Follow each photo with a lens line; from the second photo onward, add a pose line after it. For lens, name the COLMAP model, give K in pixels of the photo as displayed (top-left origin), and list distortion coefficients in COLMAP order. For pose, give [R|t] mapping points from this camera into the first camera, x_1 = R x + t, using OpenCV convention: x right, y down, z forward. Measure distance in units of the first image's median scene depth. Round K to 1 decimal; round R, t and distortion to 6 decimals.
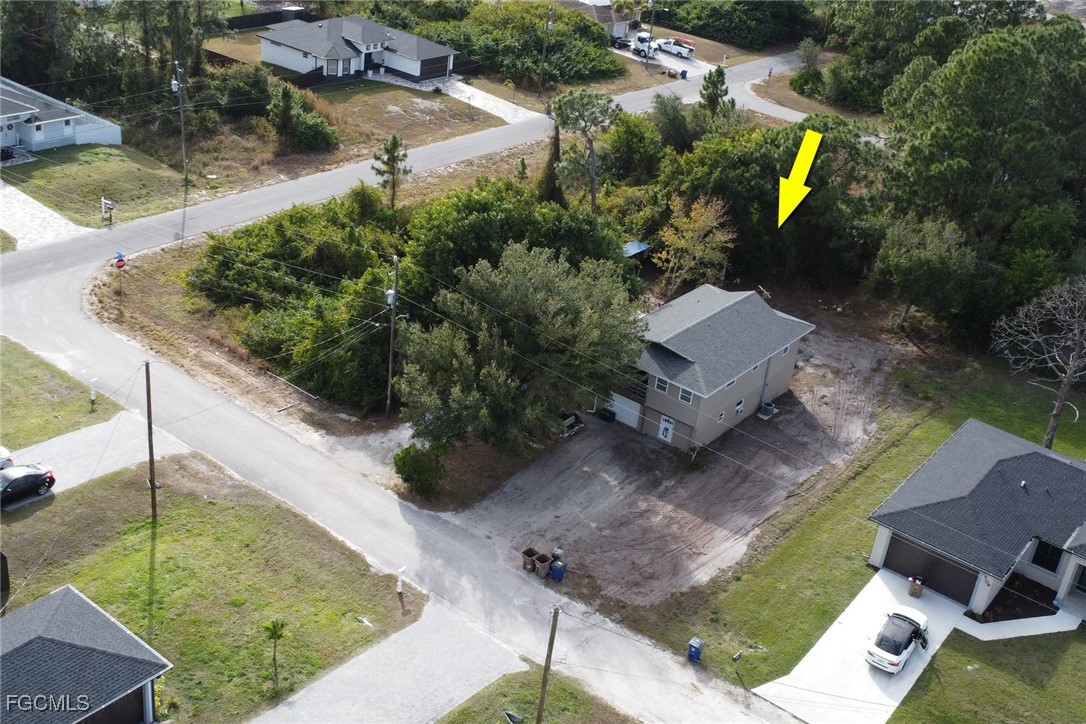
lens RADIAL K [[1250.3, 0, 557.3], [0, 1250.3, 331.3], [0, 0, 1]] dist [-0.026927, 0.000000]
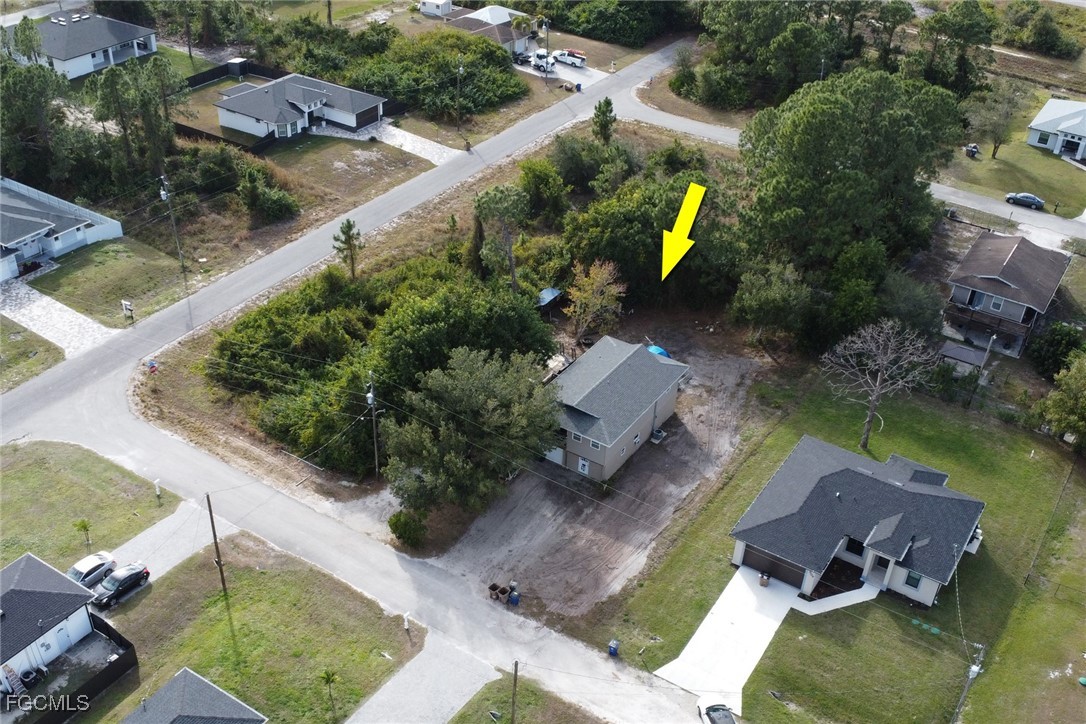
lens RADIAL K [[1126.3, 0, 546.2], [0, 1126.3, 412.0], [0, 0, 1]] dist [-0.026735, 0.000000]
pose [[0.994159, -0.103615, 0.030186, 0.014689], [0.096976, 0.980407, 0.171456, -0.177210], [-0.047360, -0.167527, 0.984729, -0.177035]]
